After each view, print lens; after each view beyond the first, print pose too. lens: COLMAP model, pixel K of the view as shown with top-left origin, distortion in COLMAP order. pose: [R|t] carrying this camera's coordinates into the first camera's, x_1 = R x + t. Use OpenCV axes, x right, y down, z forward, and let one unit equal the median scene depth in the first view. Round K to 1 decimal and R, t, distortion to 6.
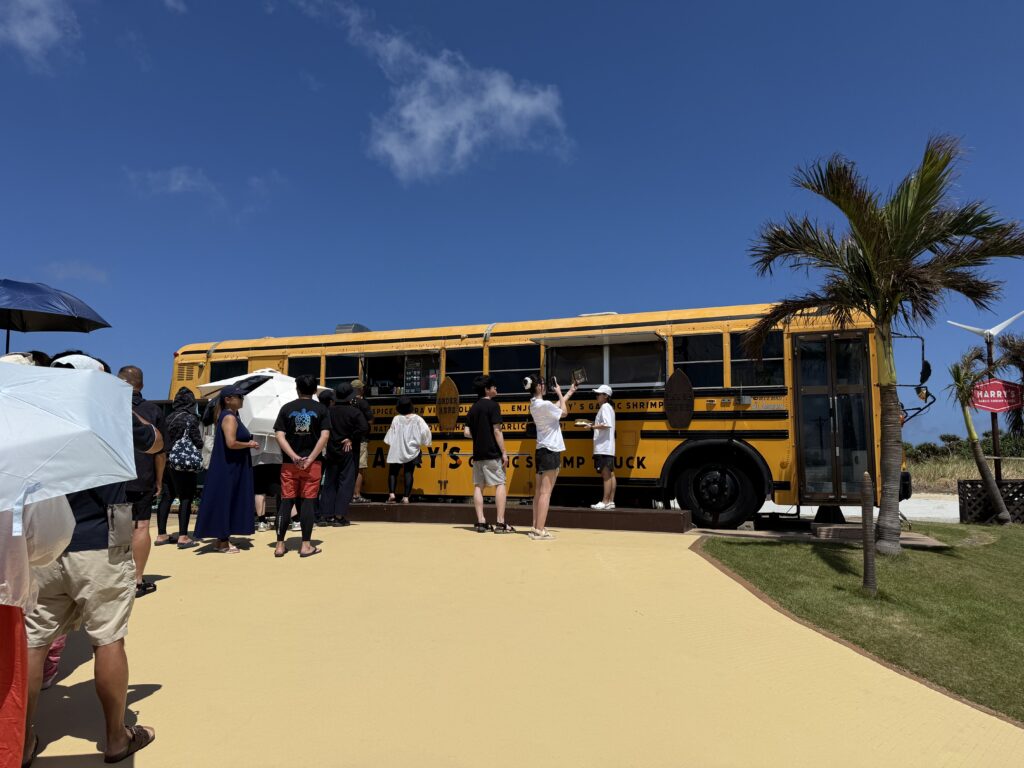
lens RADIAL K [[728.5, 0, 512.0], [0, 728.5, 384.0], [0, 0, 1]] dist [0.198241, -0.111832]
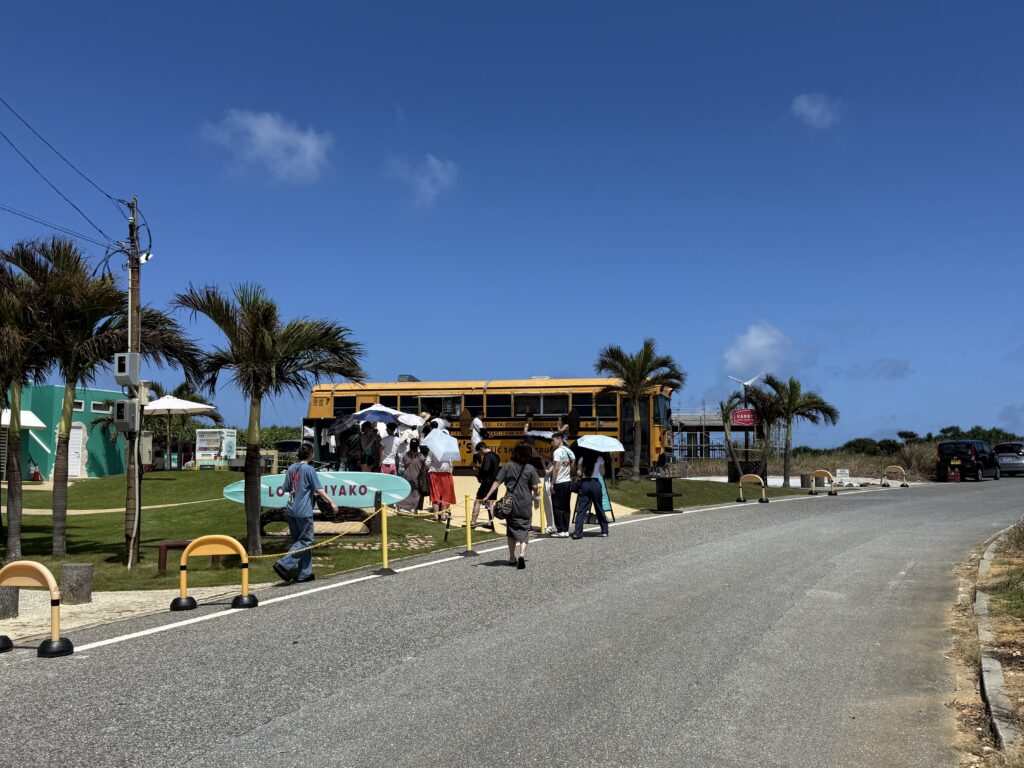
lens RADIAL K [[982.8, 0, 512.0], [0, 982.8, 384.0], [0, 0, 1]] dist [0.372454, -0.000366]
pose [[0.998746, 0.006828, 0.049588, -0.100510], [-0.008230, 0.999570, 0.028129, -0.164462], [-0.049374, -0.028501, 0.998374, -1.830923]]
